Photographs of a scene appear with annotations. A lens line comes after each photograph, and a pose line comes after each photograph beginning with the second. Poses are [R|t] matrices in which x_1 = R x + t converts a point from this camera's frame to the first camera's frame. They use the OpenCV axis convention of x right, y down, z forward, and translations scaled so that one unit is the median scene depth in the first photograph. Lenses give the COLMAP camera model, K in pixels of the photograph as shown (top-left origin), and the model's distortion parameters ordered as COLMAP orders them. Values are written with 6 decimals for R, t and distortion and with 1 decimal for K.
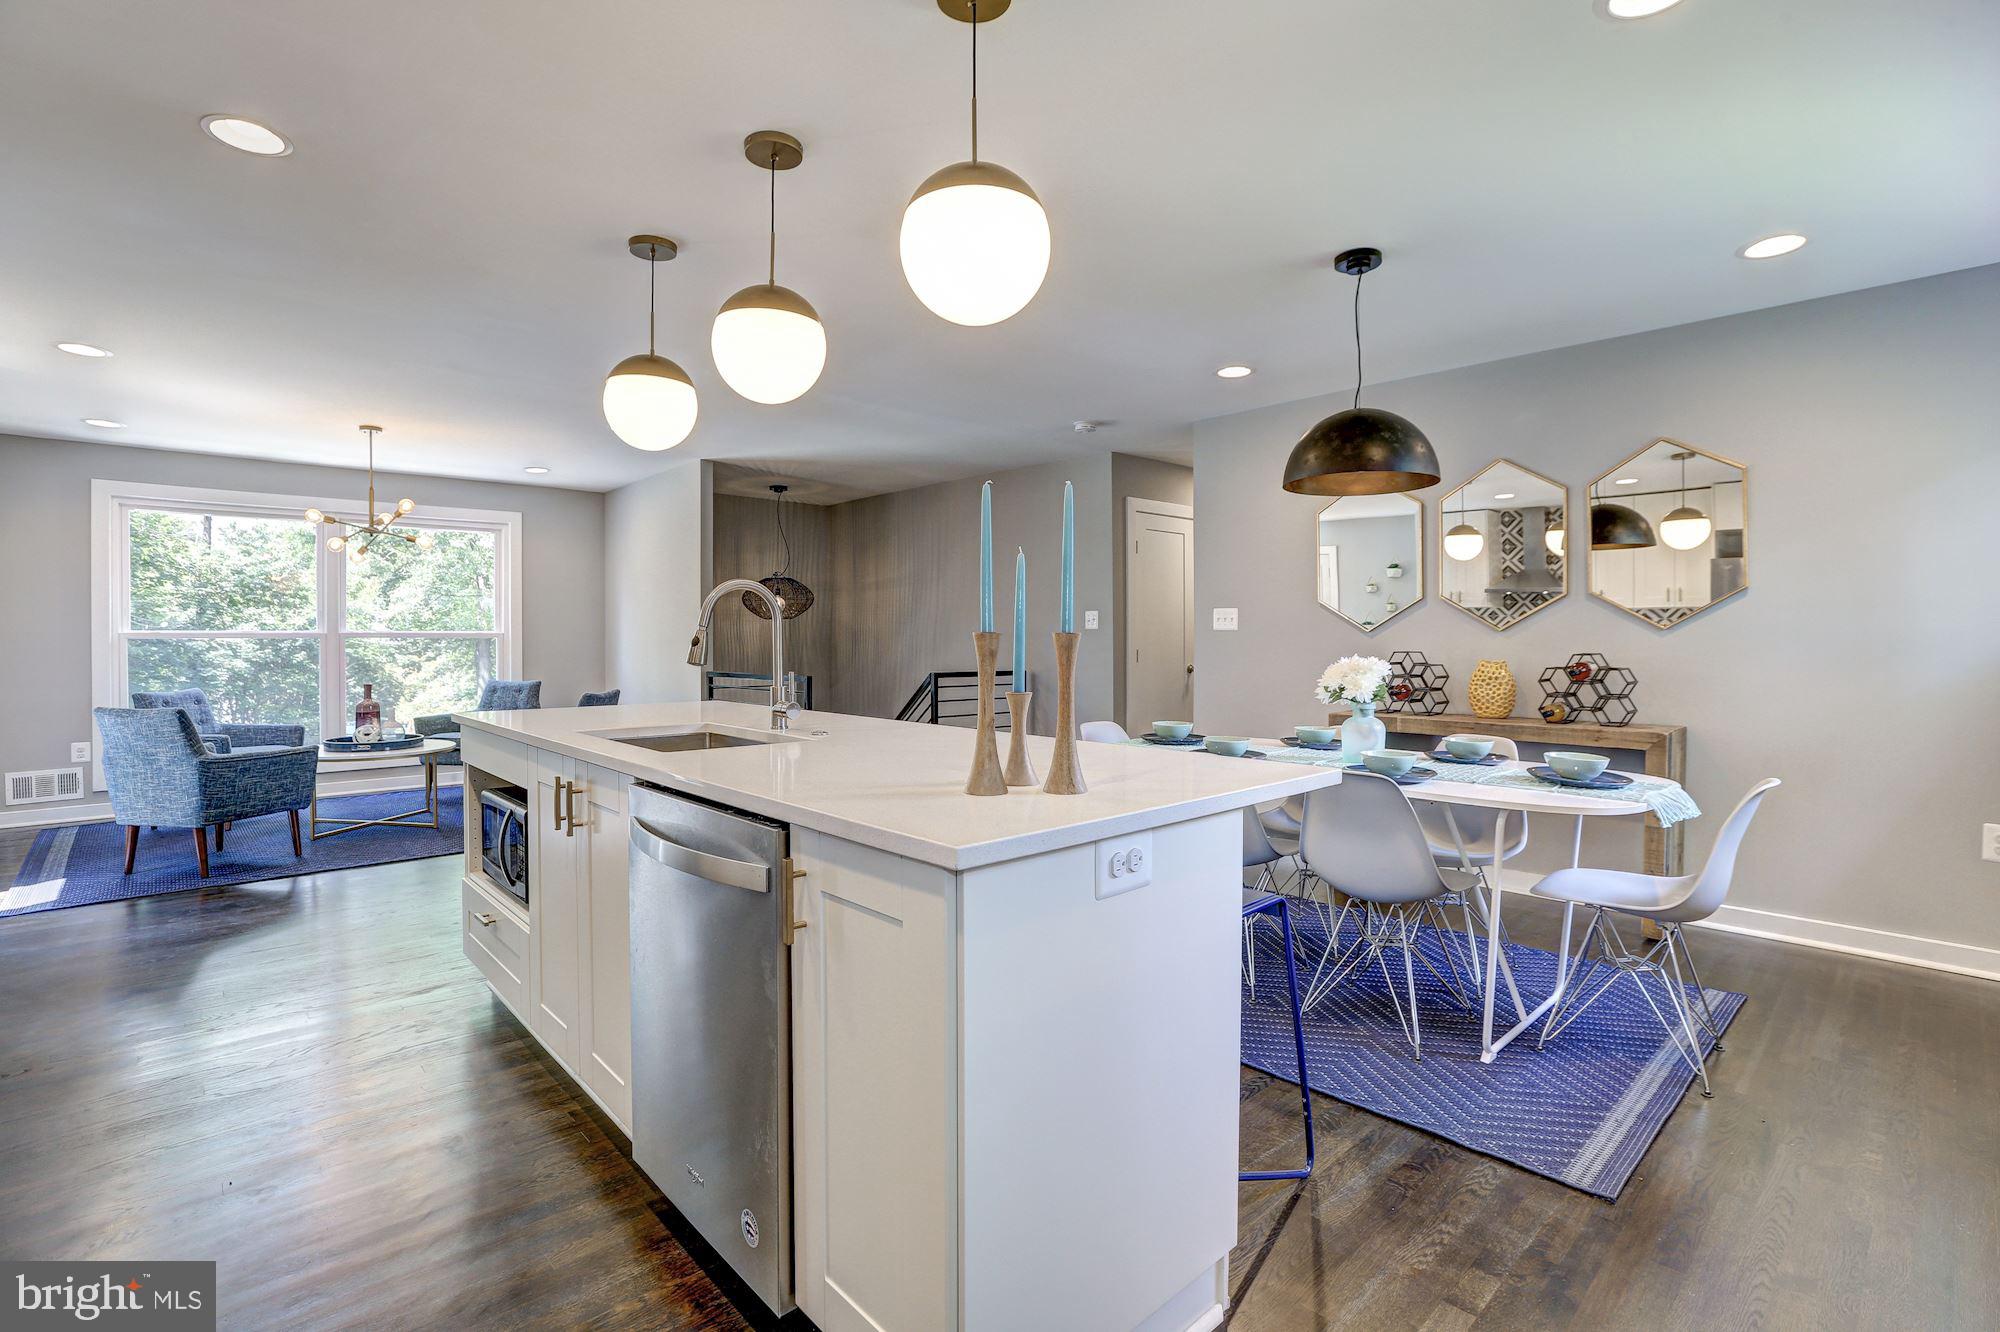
lens RADIAL K [[921.1, 0, 1000.8], [0, 921.1, 642.4], [0, 0, 1]] dist [-0.051855, 0.026043]
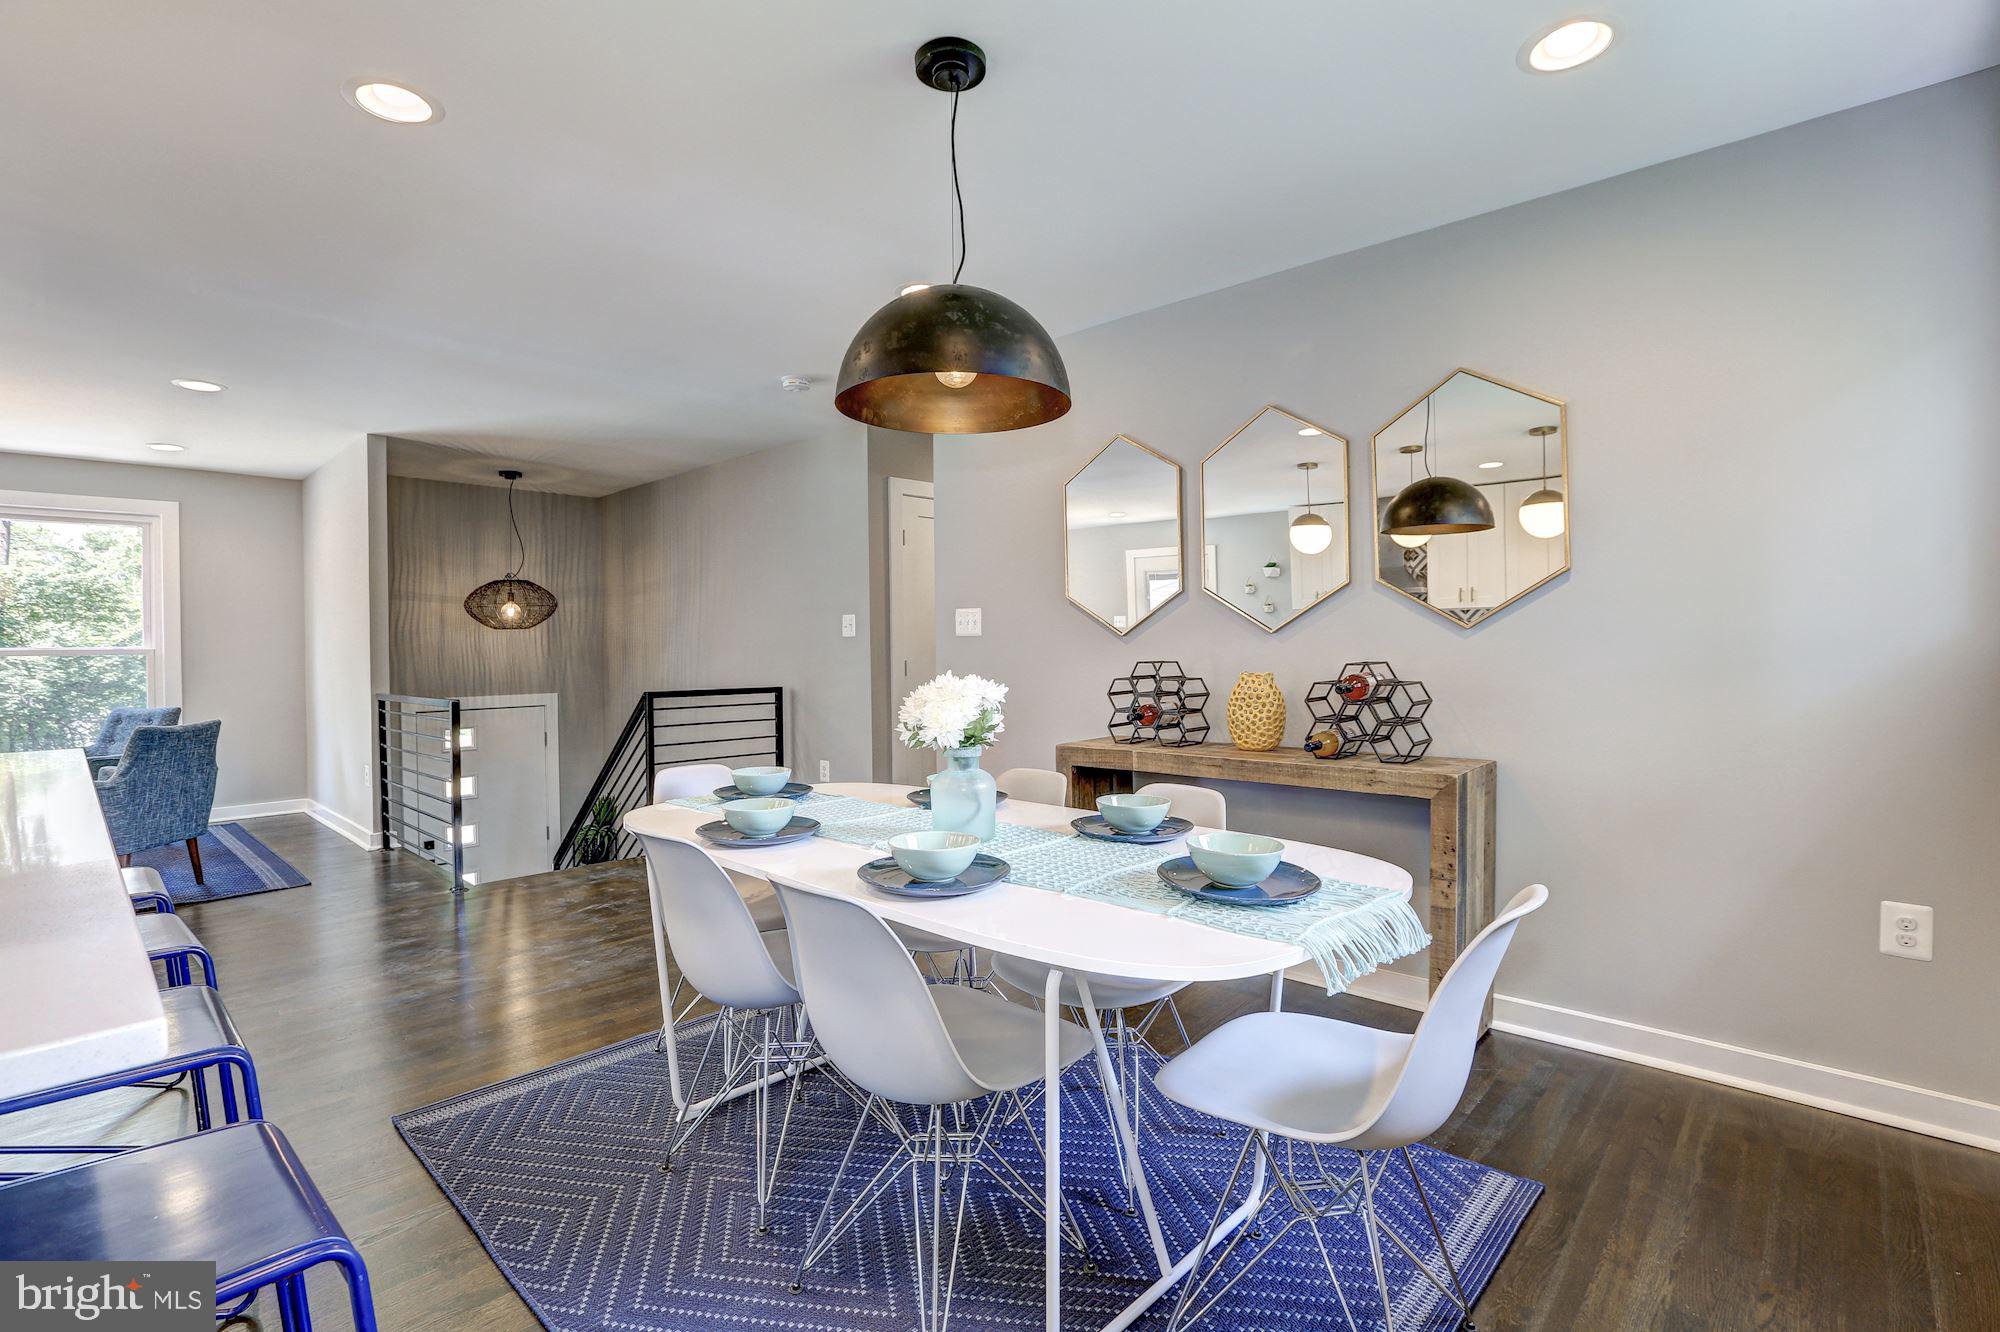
lens RADIAL K [[926.6, 0, 980.8], [0, 926.6, 646.9], [0, 0, 1]] dist [-0.049625, 0.025804]
pose [[0.998347, -0.010676, 0.056467, 0.214885], [0.010899, 0.999934, -0.003642, -0.000892], [-0.056424, 0.004251, 0.998398, 0.200456]]
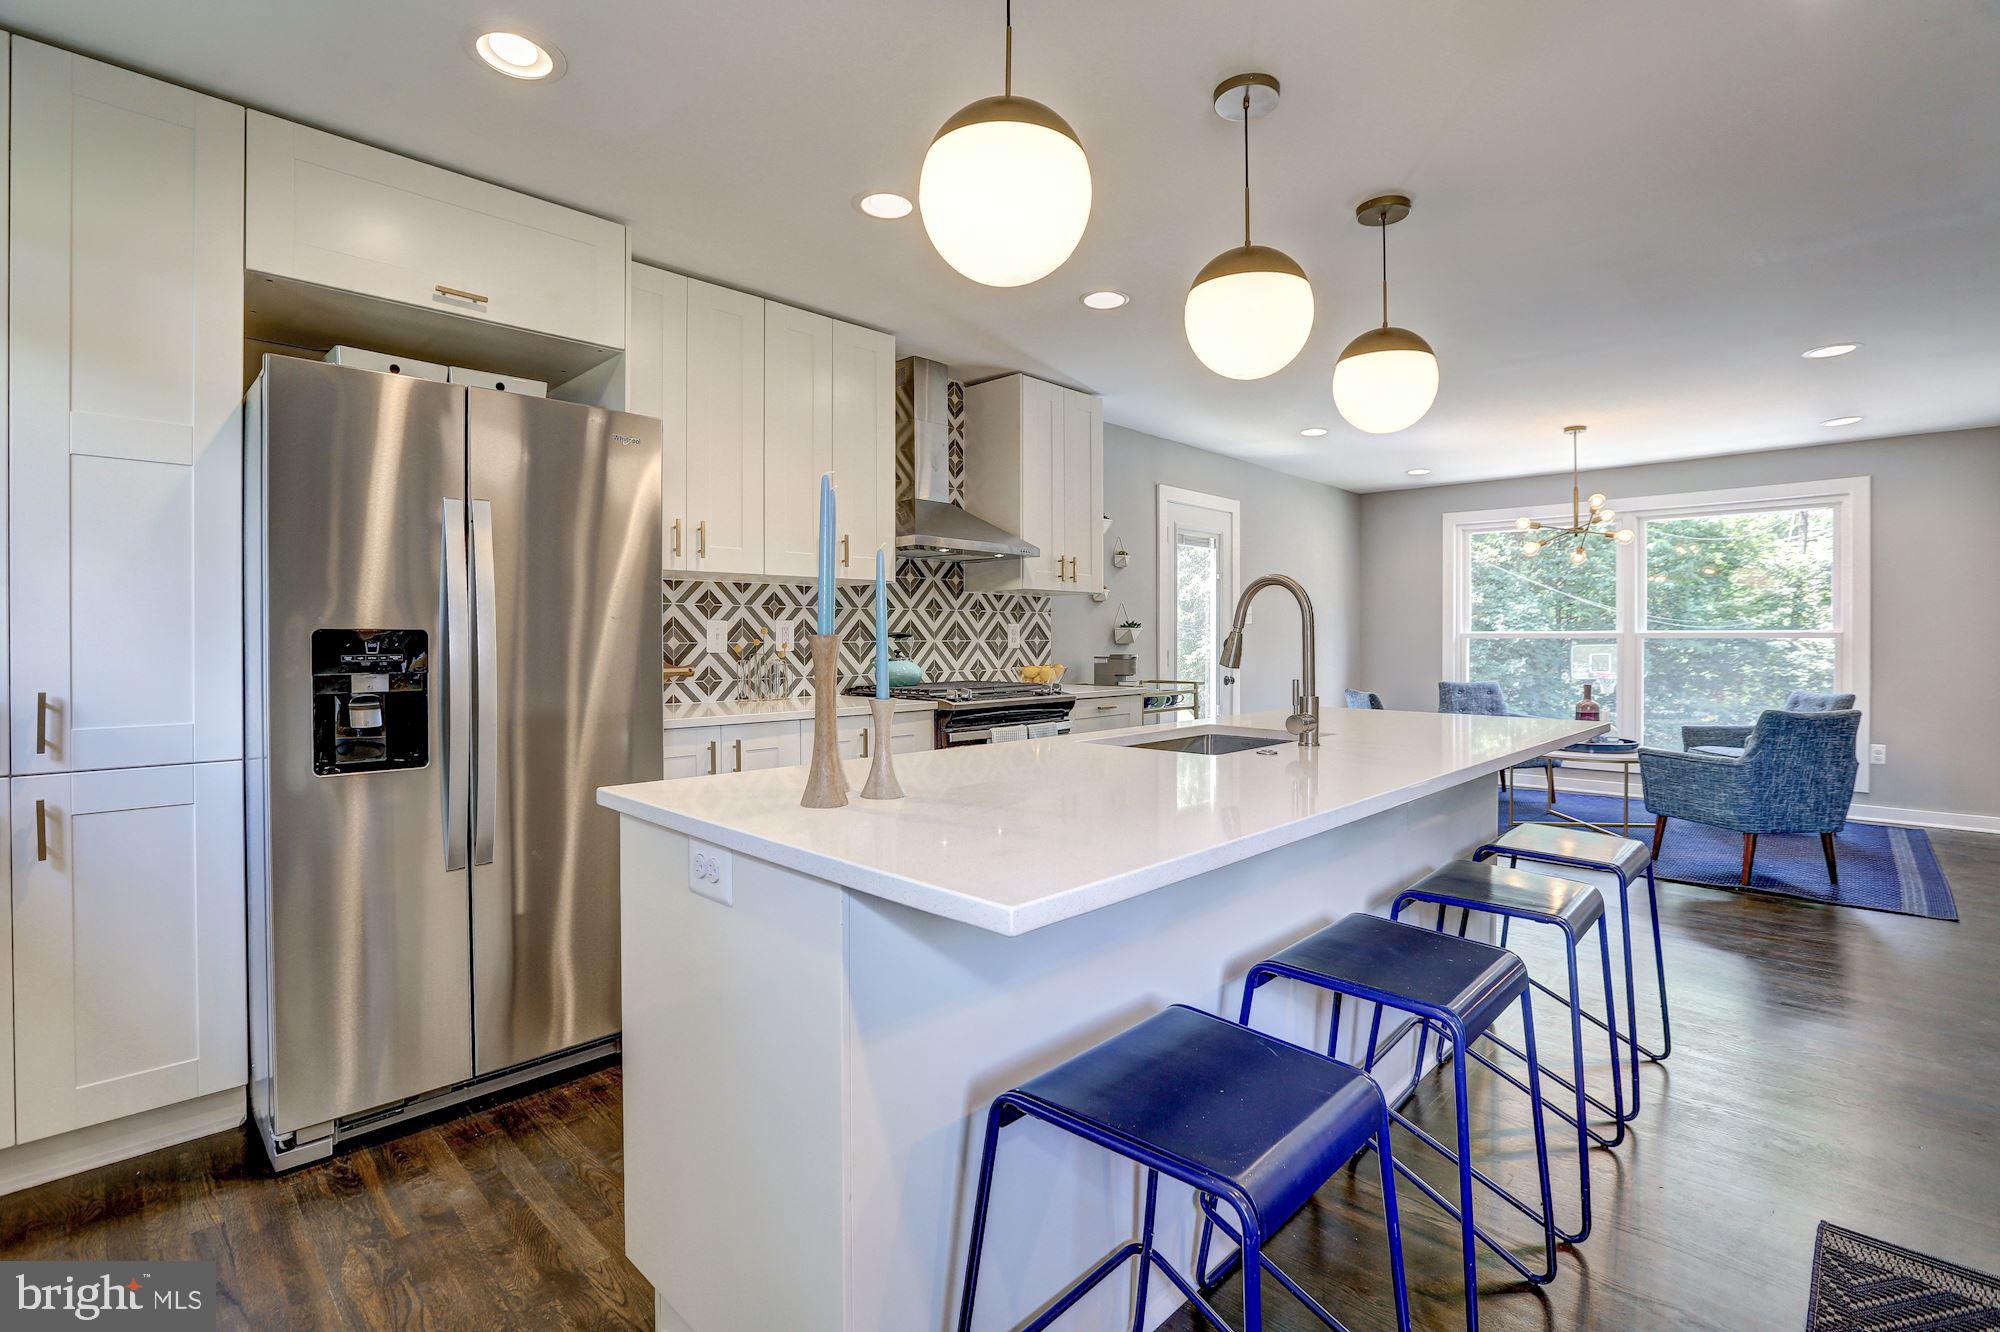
lens RADIAL K [[914.3, 0, 978.5], [0, 914.3, 637.6], [0, 0, 1]] dist [-0.049604, 0.013145]
pose [[0.036198, -0.001849, -0.999343, 0.275204], [-0.003376, 0.999992, -0.001972, -0.001537], [0.999339, 0.003445, 0.036191, 0.309319]]
